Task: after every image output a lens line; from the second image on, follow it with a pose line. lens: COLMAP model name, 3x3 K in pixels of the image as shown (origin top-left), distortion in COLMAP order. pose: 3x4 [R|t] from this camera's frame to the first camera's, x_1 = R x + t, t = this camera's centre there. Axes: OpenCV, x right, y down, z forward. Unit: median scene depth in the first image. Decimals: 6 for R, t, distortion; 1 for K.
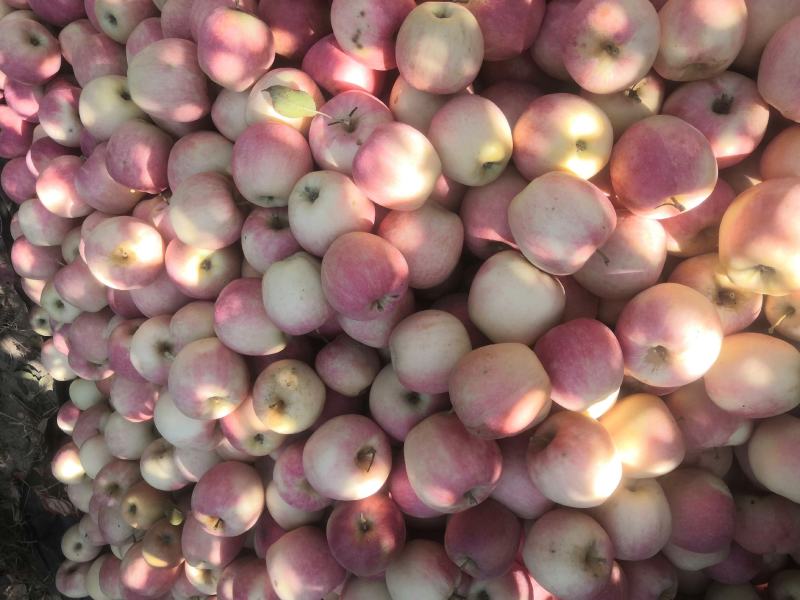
lens RADIAL K [[621.6, 0, 400.0], [0, 621.6, 300.0], [0, 0, 1]] dist [-0.068975, 0.085752]
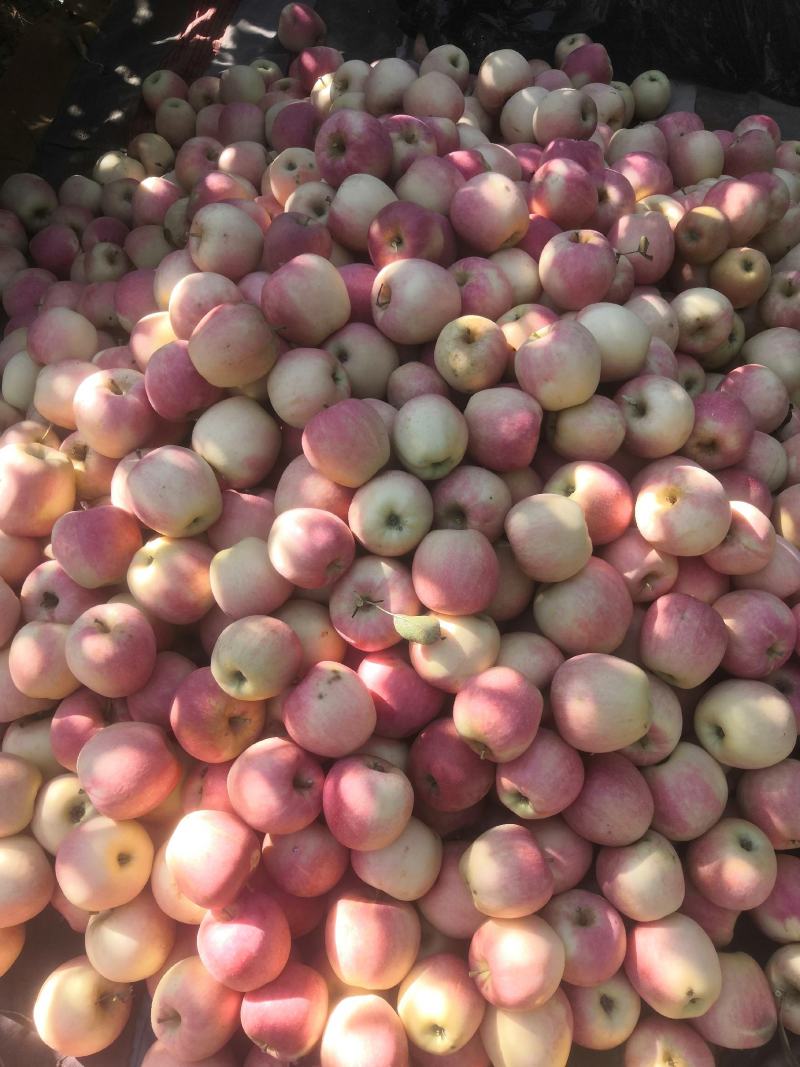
lens RADIAL K [[829.0, 0, 402.0], [0, 829.0, 535.4], [0, 0, 1]] dist [-0.068975, 0.085752]
pose [[-0.929782, 0.019632, 0.367587, -0.631280], [0.066694, -0.973066, 0.220668, -0.476851], [0.362019, 0.229689, 0.903430, -0.169837]]
